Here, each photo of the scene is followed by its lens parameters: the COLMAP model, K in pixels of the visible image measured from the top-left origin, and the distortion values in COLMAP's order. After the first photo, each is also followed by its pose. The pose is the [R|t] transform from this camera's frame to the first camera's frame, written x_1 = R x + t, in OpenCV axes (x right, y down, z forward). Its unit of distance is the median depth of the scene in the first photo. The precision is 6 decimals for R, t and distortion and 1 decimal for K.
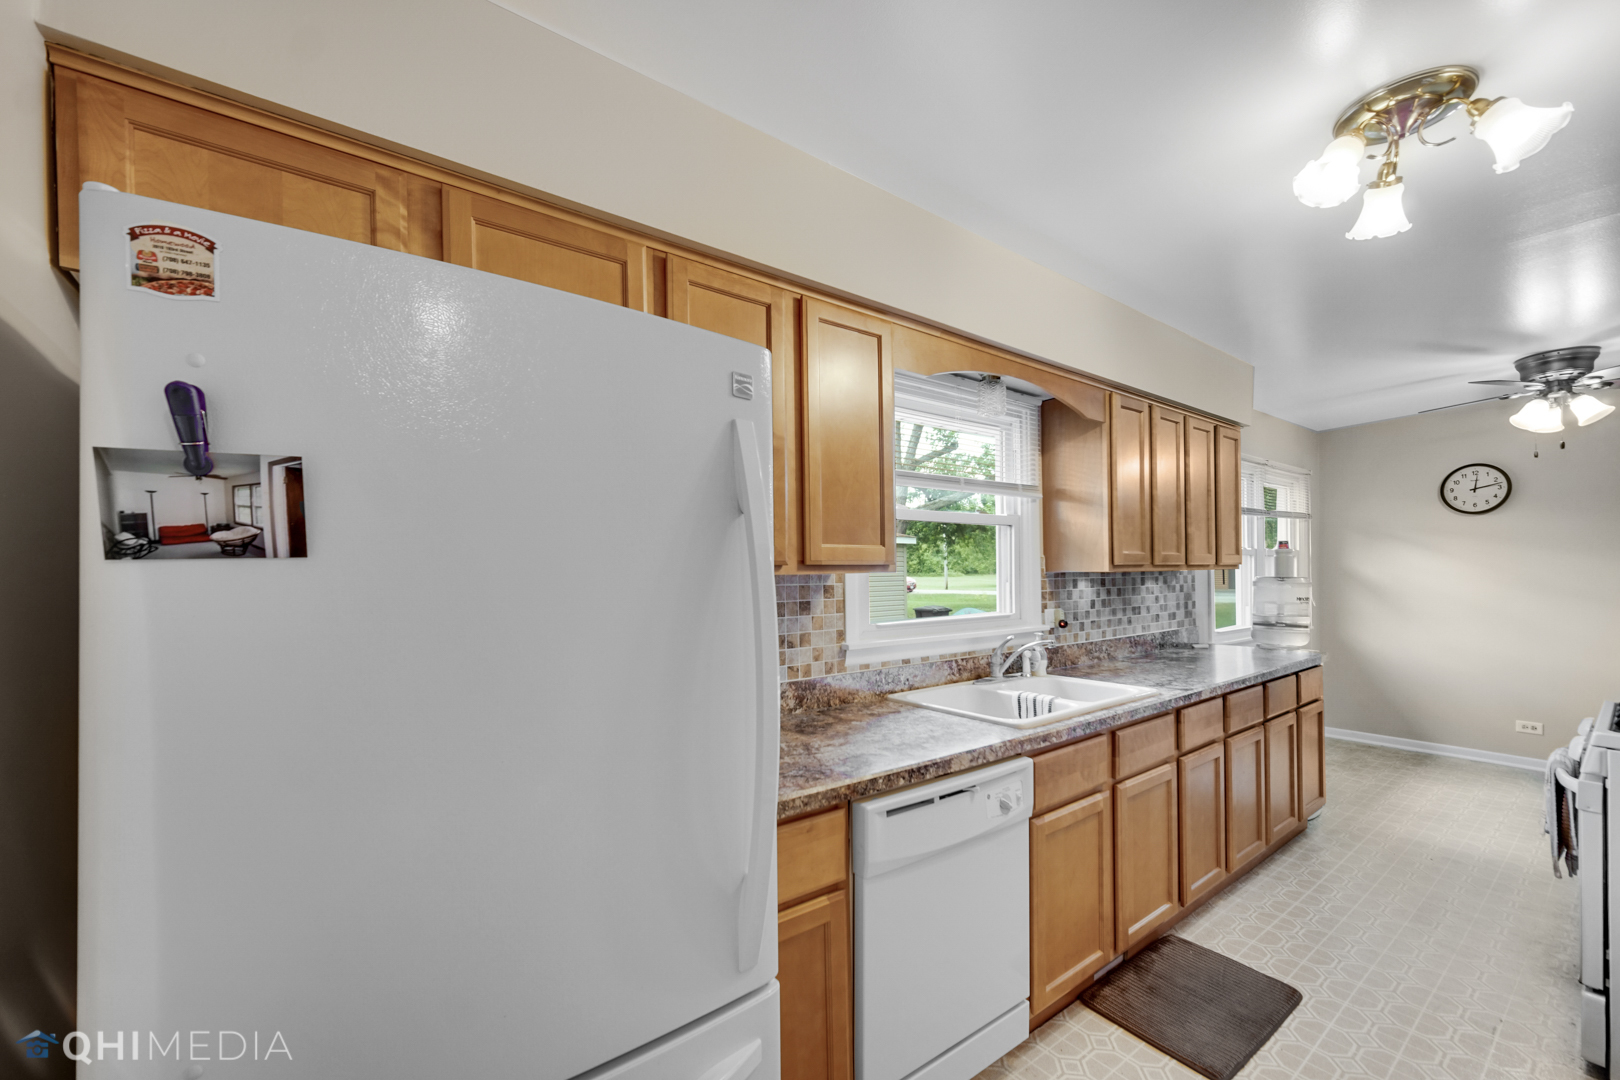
lens RADIAL K [[663.3, 0, 820.6], [0, 663.3, 567.9], [0, 0, 1]] dist [0.001839, 0.000139]
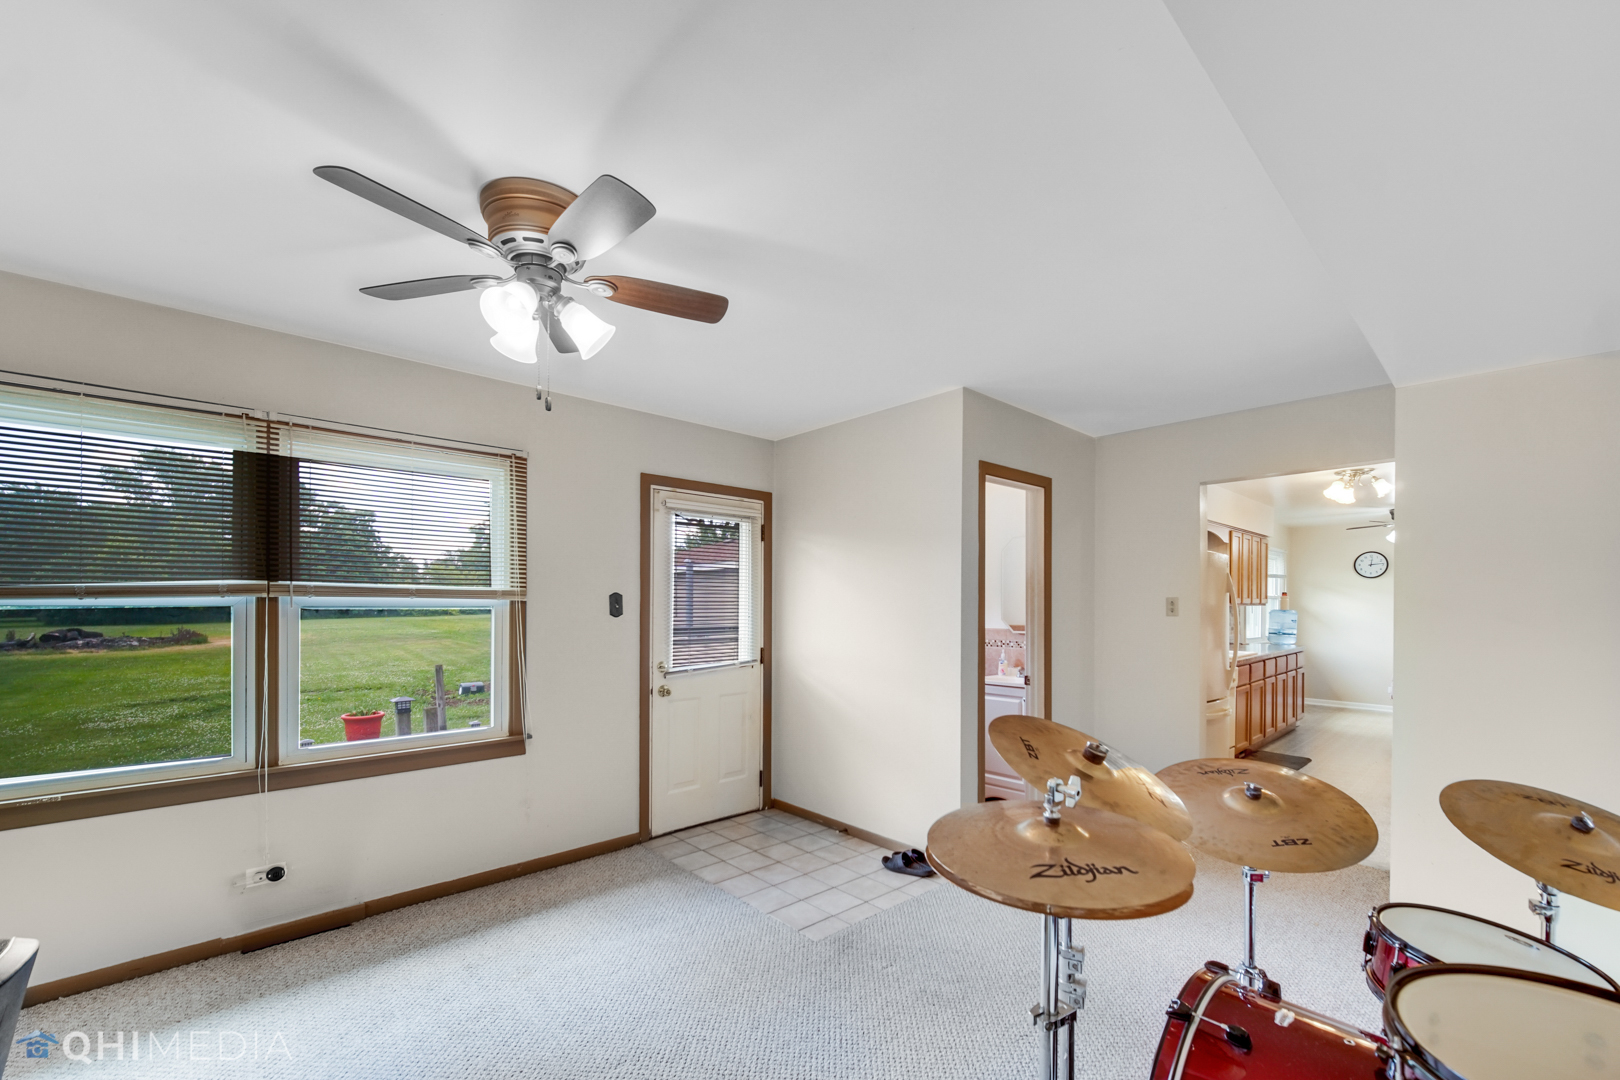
lens RADIAL K [[663.3, 0, 800.3], [0, 663.3, 607.7], [0, 0, 1]] dist [0.001839, 0.000139]
pose [[0.996772, 0.011733, 0.079423, -0.807509], [-0.013393, 0.999702, 0.020403, -0.013162], [-0.079160, -0.021401, 0.996632, -0.782504]]
